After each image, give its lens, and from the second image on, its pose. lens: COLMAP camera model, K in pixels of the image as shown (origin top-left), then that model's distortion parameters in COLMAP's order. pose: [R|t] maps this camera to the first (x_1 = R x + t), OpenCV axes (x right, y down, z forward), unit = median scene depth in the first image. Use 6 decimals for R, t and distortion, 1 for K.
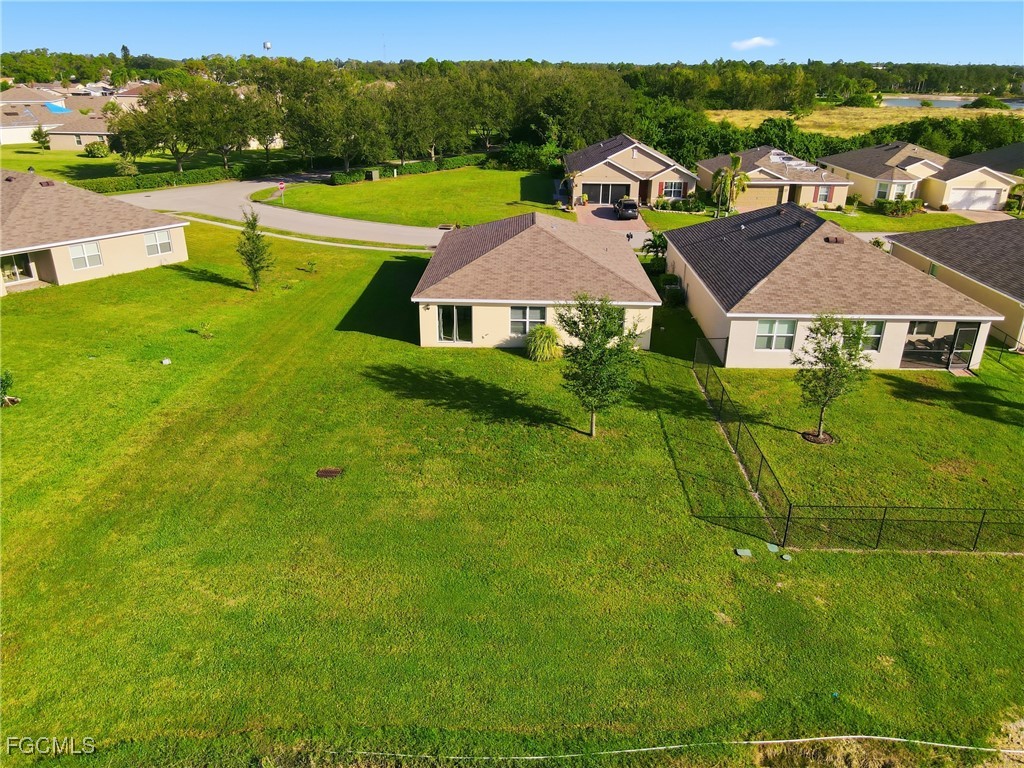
lens RADIAL K [[754.9, 0, 512.0], [0, 754.9, 384.0], [0, 0, 1]] dist [0.006246, 0.003609]
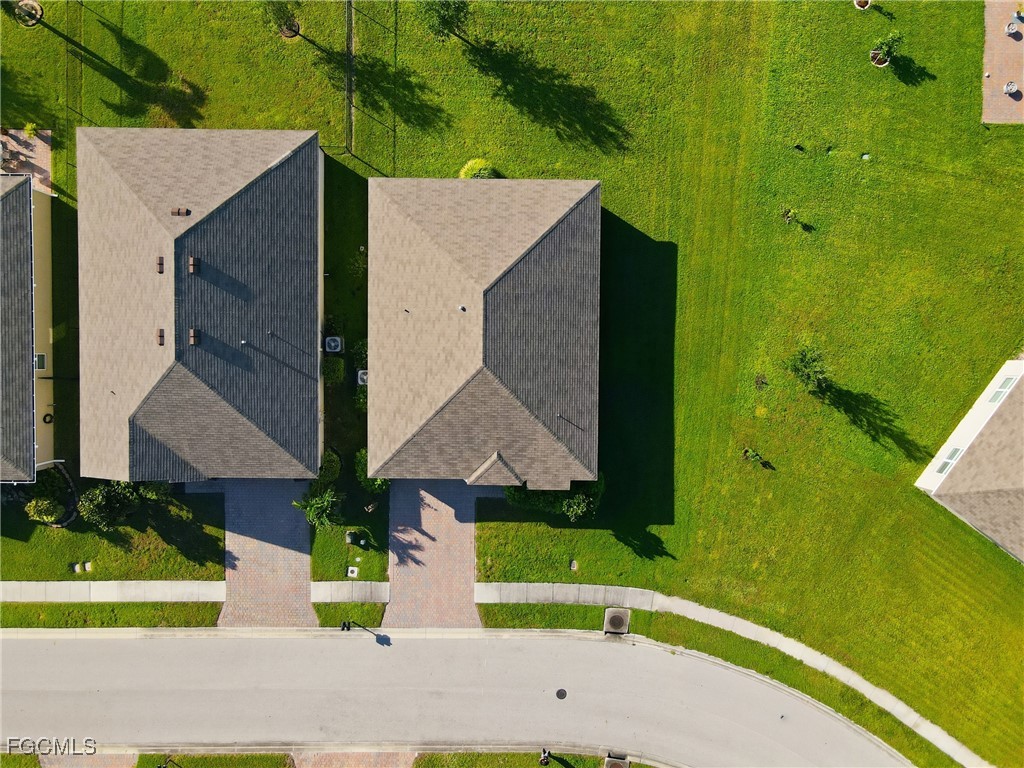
lens RADIAL K [[754.9, 0, 512.0], [0, 754.9, 384.0], [0, 0, 1]] dist [0.006246, 0.003609]
pose [[-0.999712, 0.016849, -0.017085, 0.016885], [-0.022600, -0.421863, 0.906378, -1.230436], [0.008064, 0.906503, 0.422122, 0.820886]]
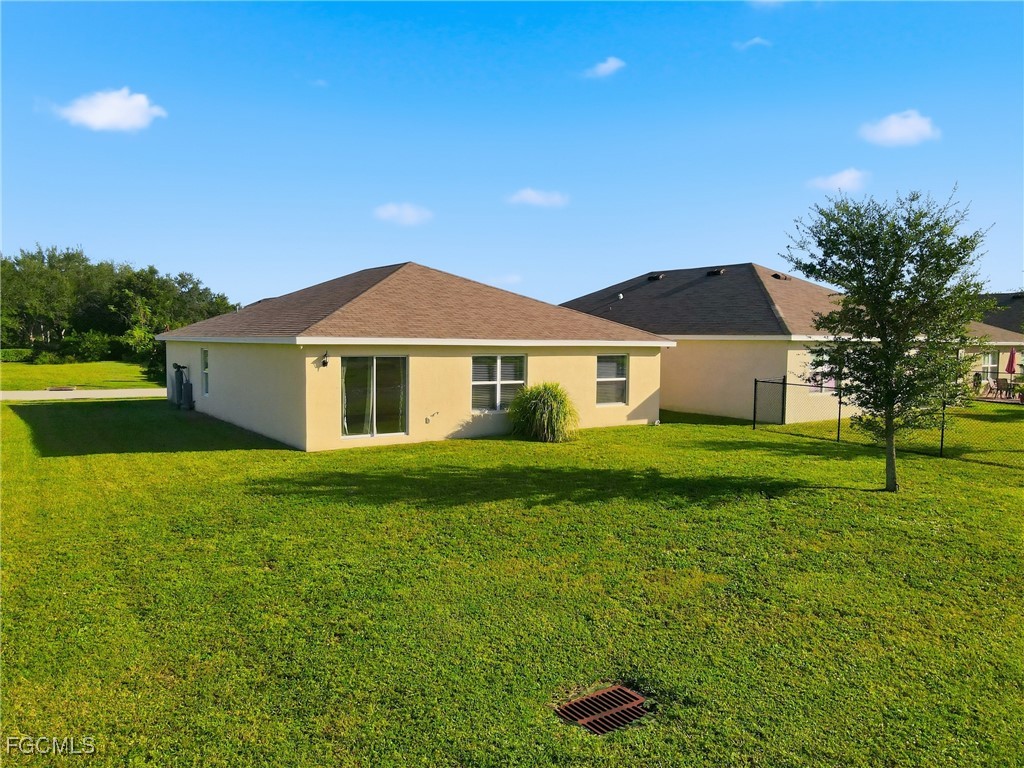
lens RADIAL K [[754.9, 0, 512.0], [0, 754.9, 384.0], [0, 0, 1]] dist [0.006246, 0.003609]
pose [[0.805135, -0.038078, 0.591868, -0.291420], [0.227694, 0.941311, -0.249178, 0.053542], [-0.547643, 0.335387, 0.766553, 0.579515]]
